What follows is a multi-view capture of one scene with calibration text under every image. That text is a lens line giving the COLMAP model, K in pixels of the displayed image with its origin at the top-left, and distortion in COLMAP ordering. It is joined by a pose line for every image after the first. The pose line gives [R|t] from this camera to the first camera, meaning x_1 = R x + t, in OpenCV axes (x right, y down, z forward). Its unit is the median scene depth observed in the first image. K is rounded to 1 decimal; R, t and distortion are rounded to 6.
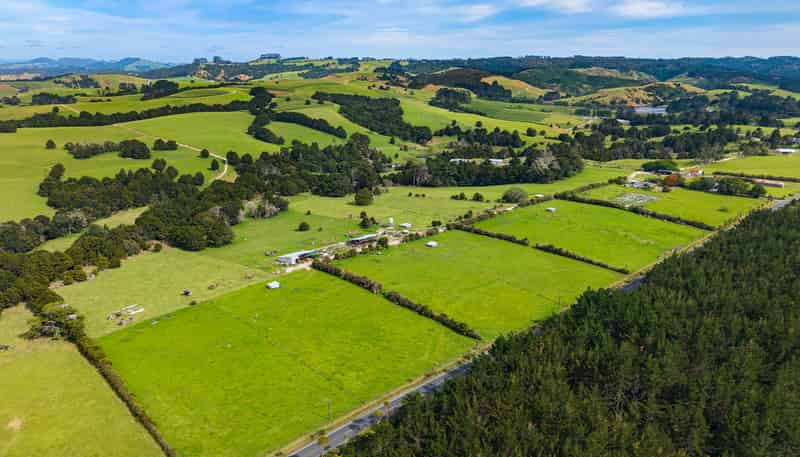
lens RADIAL K [[542.8, 0, 400.0], [0, 542.8, 228.5], [0, 0, 1]] dist [0.039351, -0.037094]
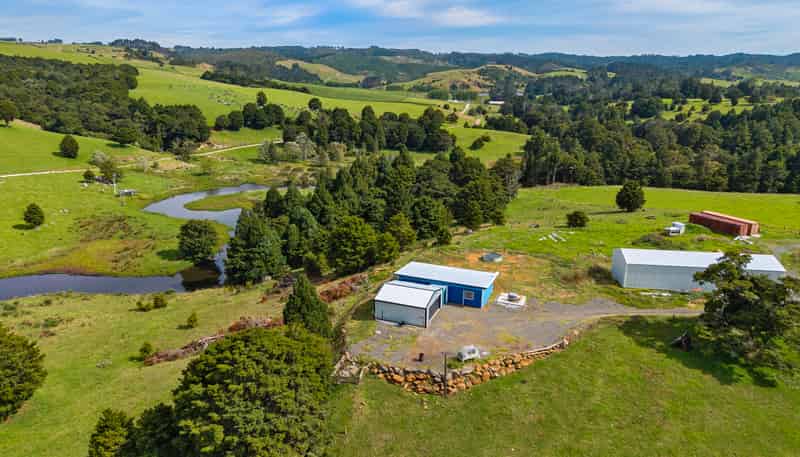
lens RADIAL K [[542.8, 0, 400.0], [0, 542.8, 228.5], [0, 0, 1]] dist [0.039351, -0.037094]
pose [[0.930486, -0.094602, 0.353901, 0.020618], [0.094485, 0.995370, 0.017653, -0.047668], [-0.353932, 0.017012, 0.935116, 0.295635]]
